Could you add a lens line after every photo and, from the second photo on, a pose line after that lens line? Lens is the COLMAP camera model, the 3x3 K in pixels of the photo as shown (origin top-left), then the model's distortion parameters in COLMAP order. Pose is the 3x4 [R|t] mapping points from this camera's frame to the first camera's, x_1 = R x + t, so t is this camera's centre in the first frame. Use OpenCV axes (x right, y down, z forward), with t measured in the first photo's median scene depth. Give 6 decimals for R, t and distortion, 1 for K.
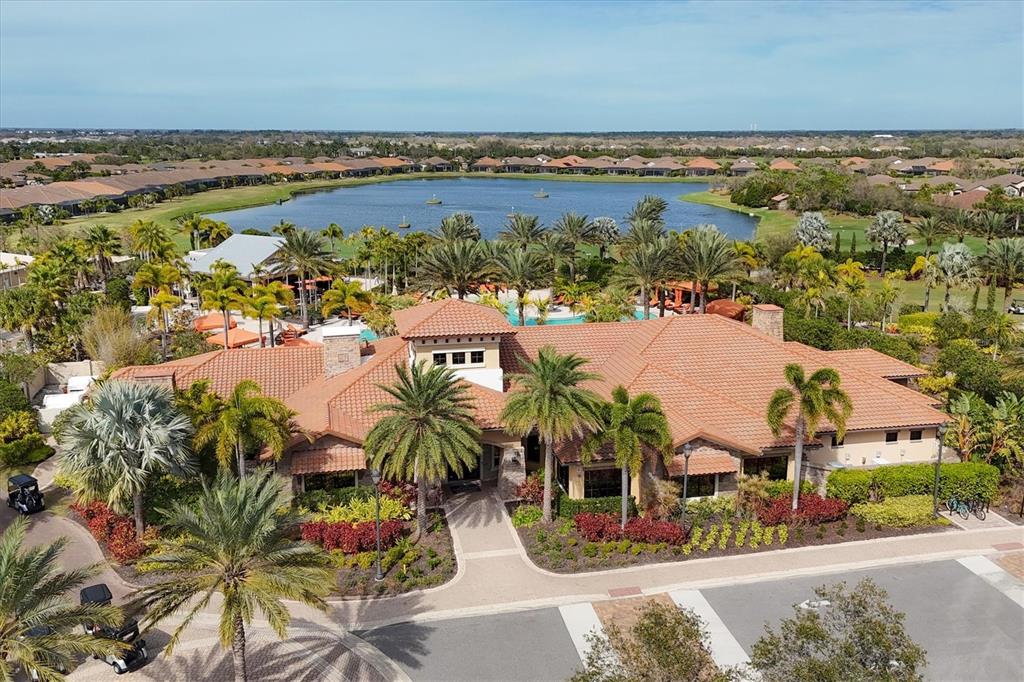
lens RADIAL K [[871.8, 0, 514.3], [0, 871.8, 339.1], [0, 0, 1]] dist [0.101254, -0.178875]
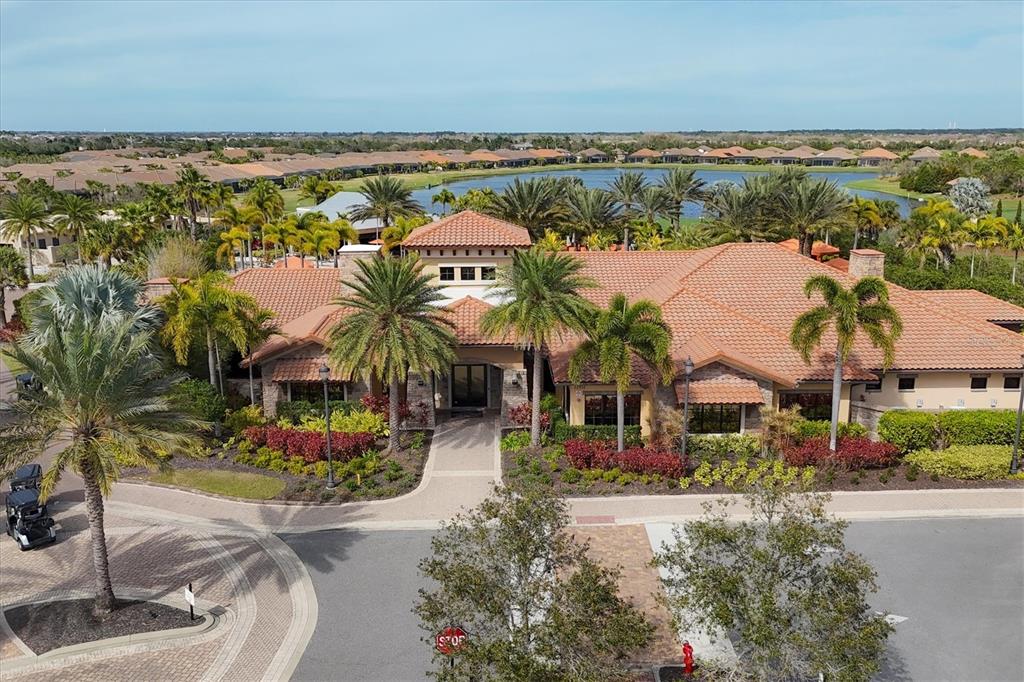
lens RADIAL K [[871.8, 0, 514.3], [0, 871.8, 339.1], [0, 0, 1]] dist [0.101254, -0.178875]
pose [[0.982423, 0.038295, -0.182698, 0.166546], [-0.038229, 0.999261, 0.003884, 0.092474], [0.182712, 0.003168, 0.983161, 0.118070]]
